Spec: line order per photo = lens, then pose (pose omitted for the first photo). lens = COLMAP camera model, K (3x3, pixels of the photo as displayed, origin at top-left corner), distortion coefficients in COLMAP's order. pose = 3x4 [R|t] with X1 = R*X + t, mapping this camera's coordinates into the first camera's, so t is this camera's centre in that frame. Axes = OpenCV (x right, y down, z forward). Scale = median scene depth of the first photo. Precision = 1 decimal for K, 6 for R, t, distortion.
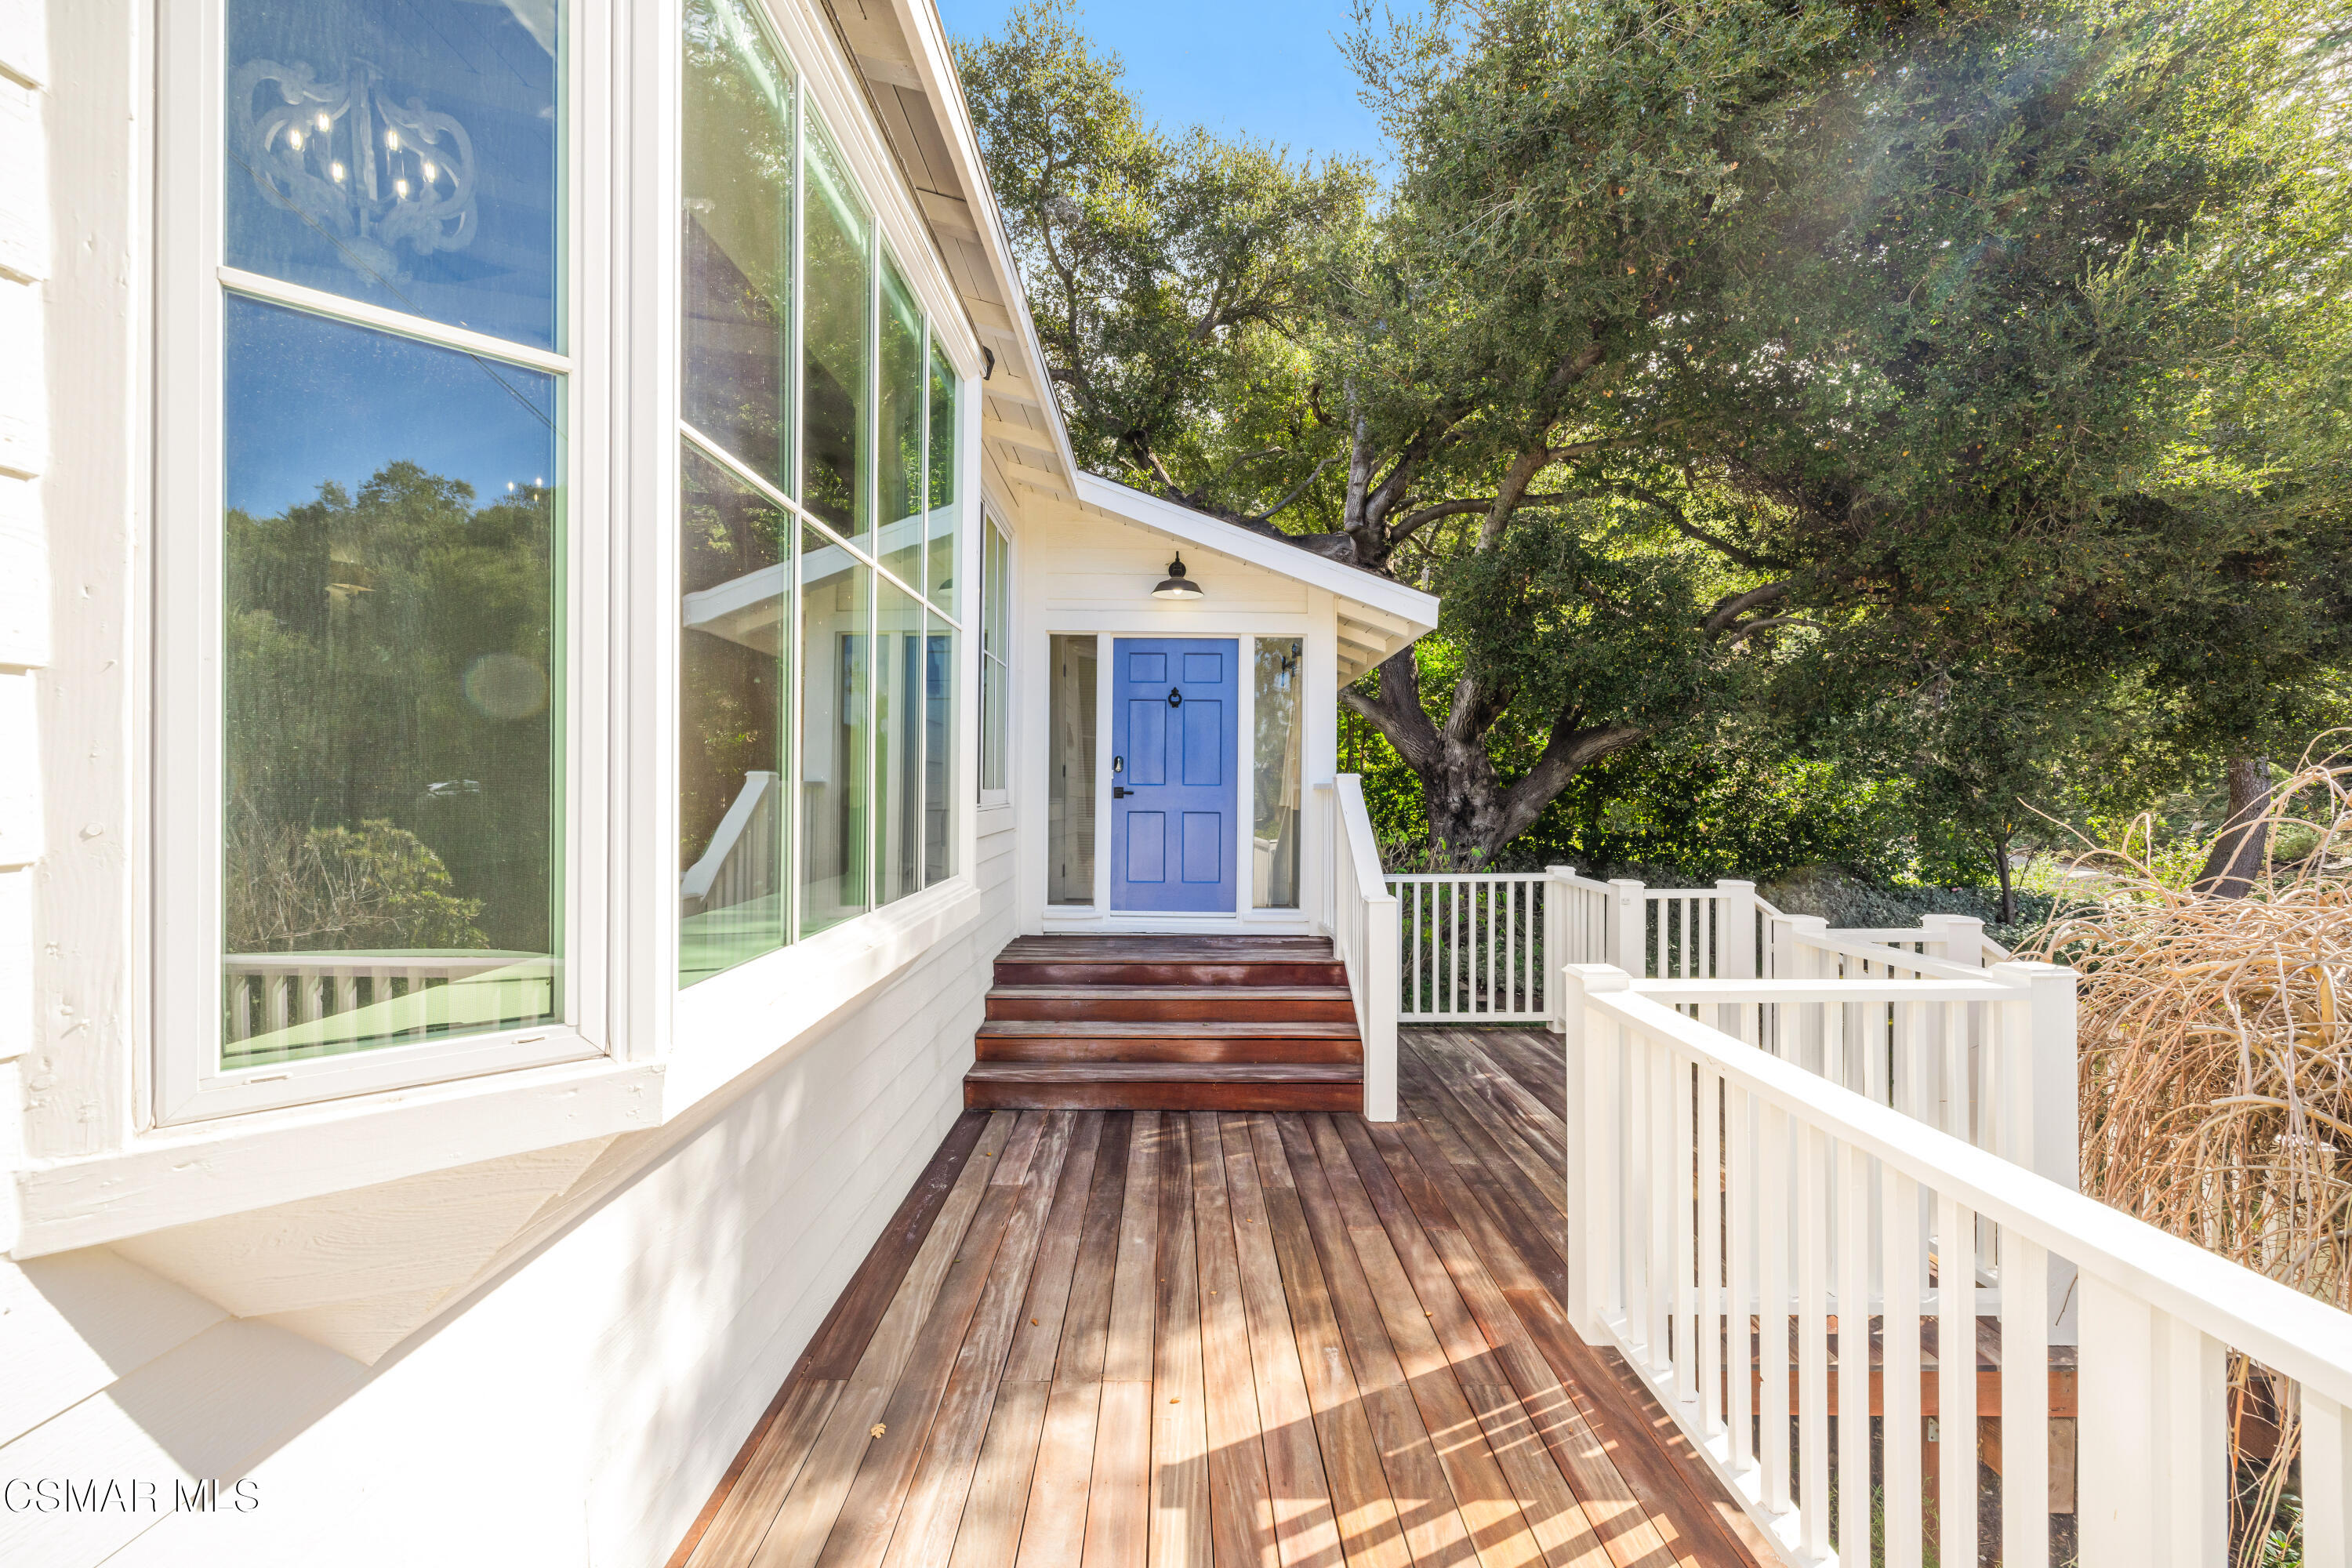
lens RADIAL K [[986.4, 0, 1166.0], [0, 986.4, 778.6], [0, 0, 1]] dist [0.001841, 0.000309]
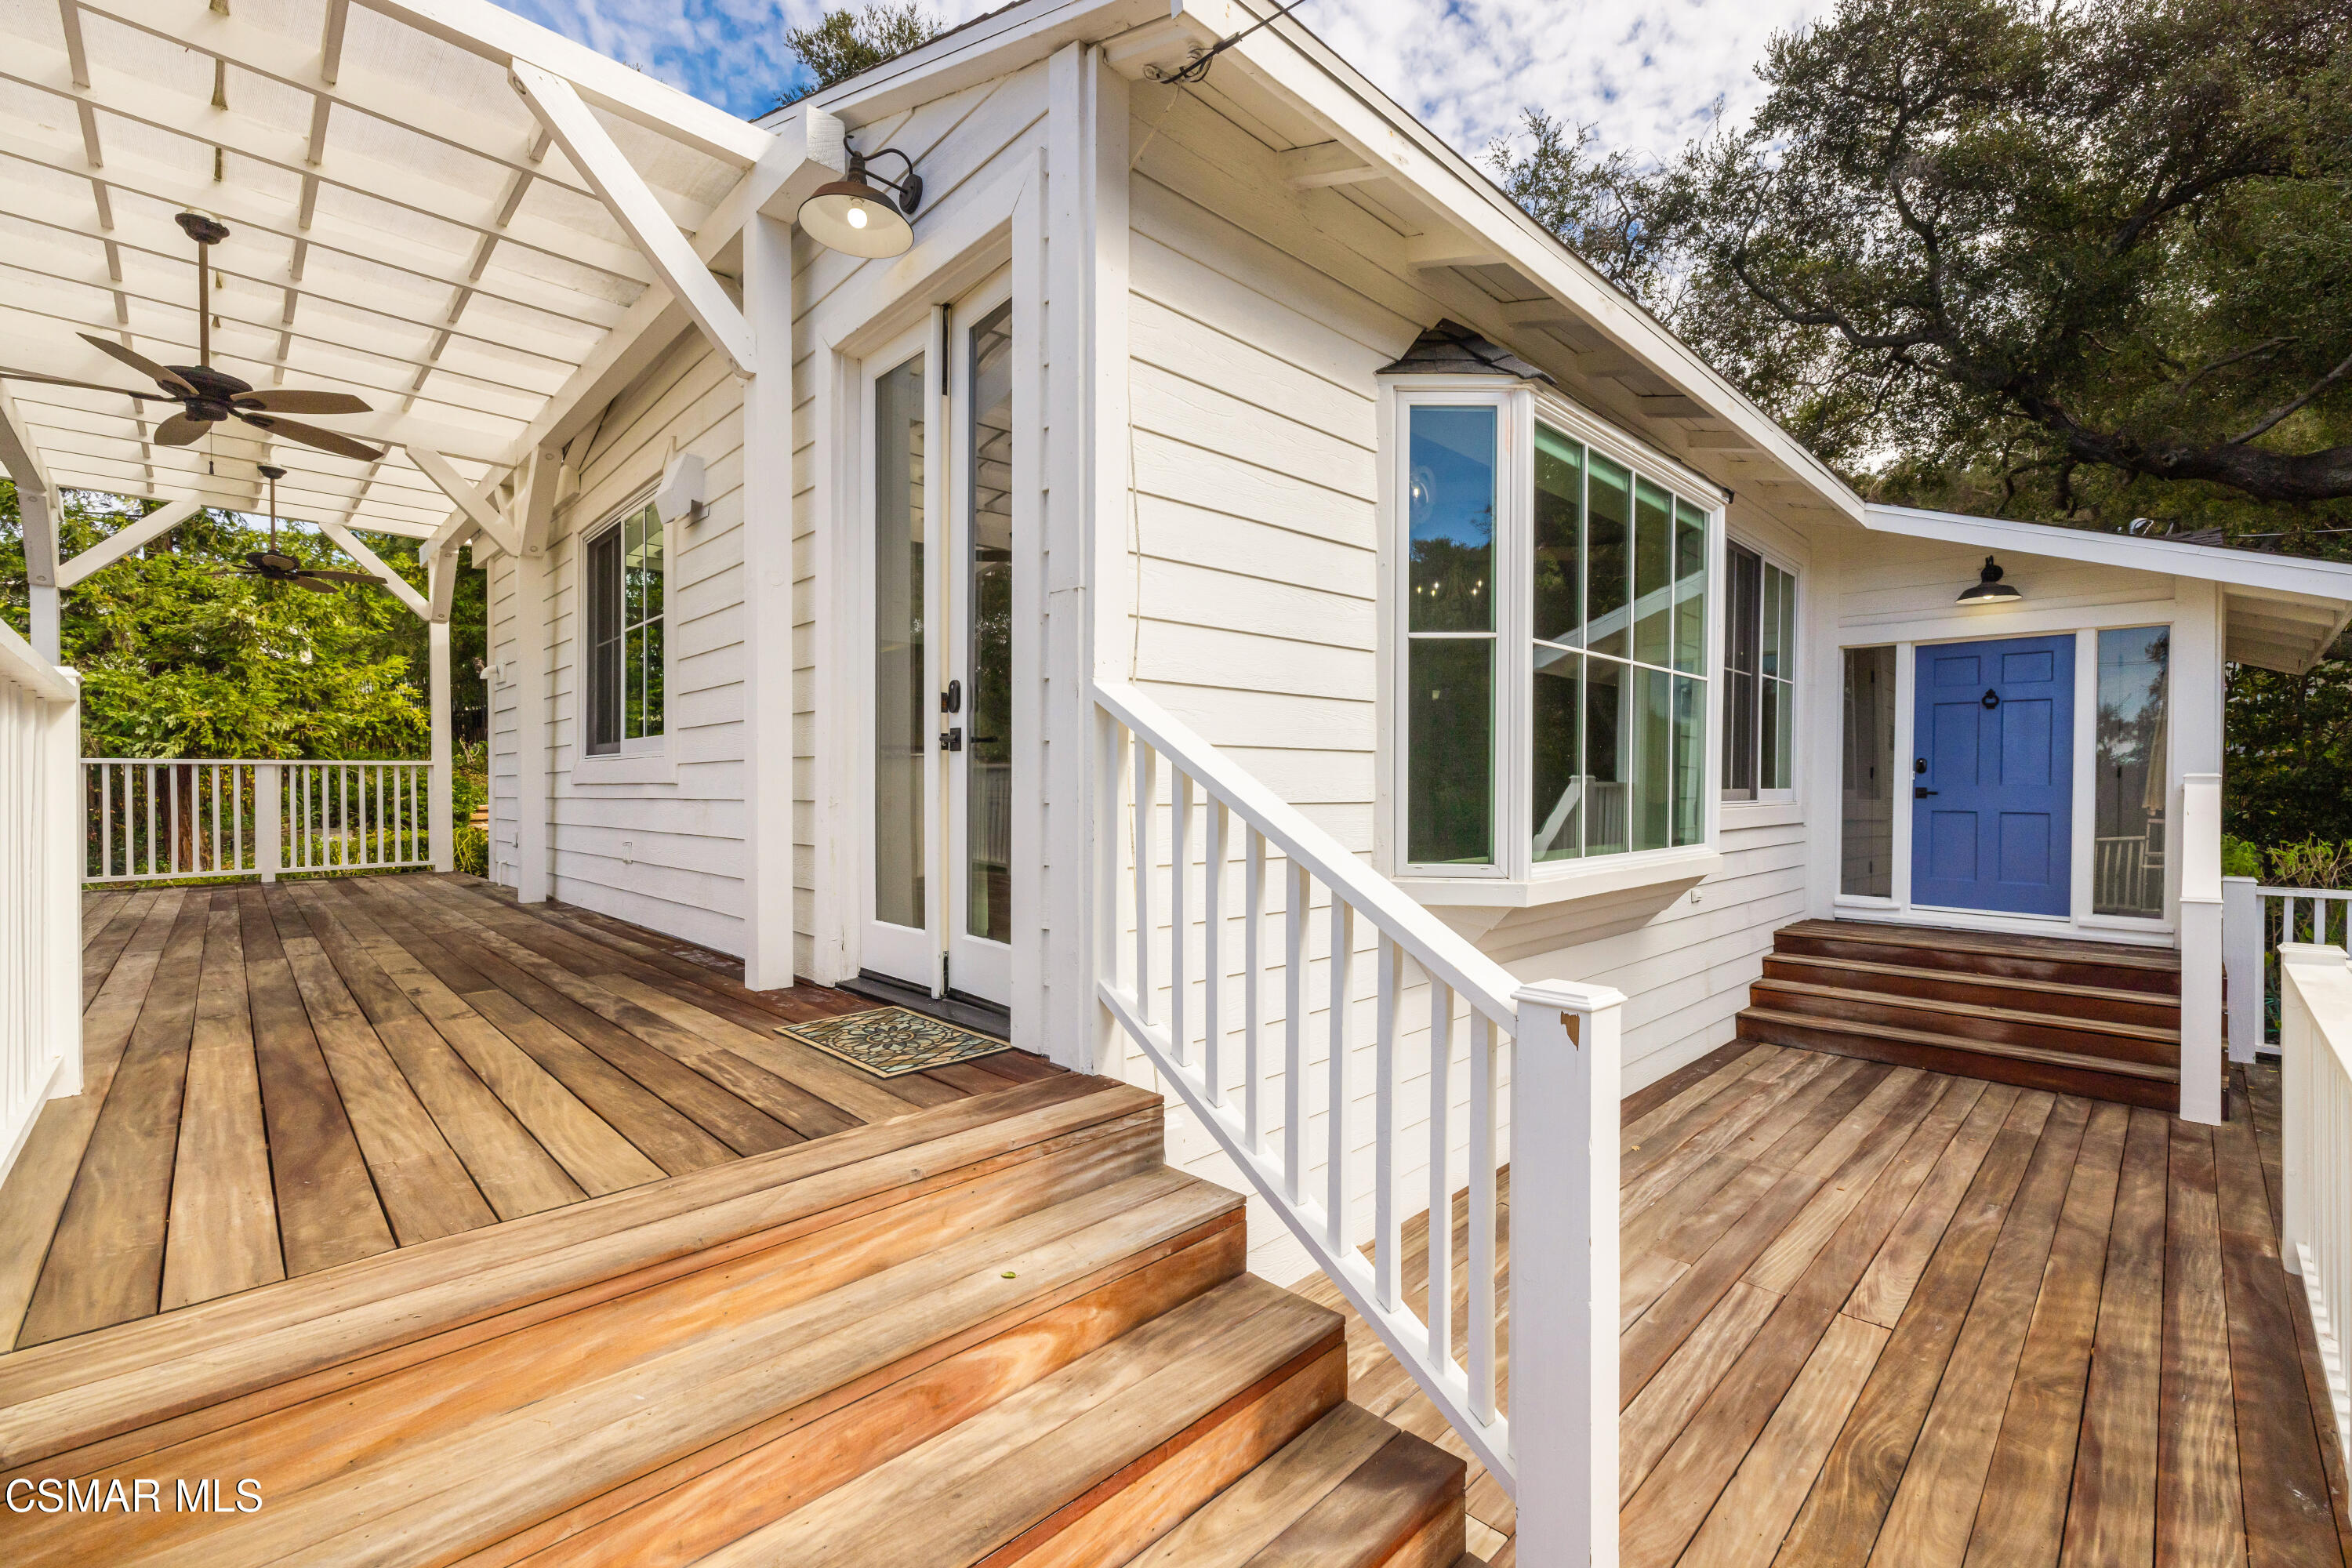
lens RADIAL K [[986.4, 0, 1171.0], [0, 986.4, 787.5], [0, 0, 1]] dist [0.001841, 0.000309]
pose [[0.700243, 0.005204, -0.713885, 0.197472], [0.001221, 0.999963, 0.008488, -0.000935], [0.713903, -0.006815, 0.700211, -0.425217]]
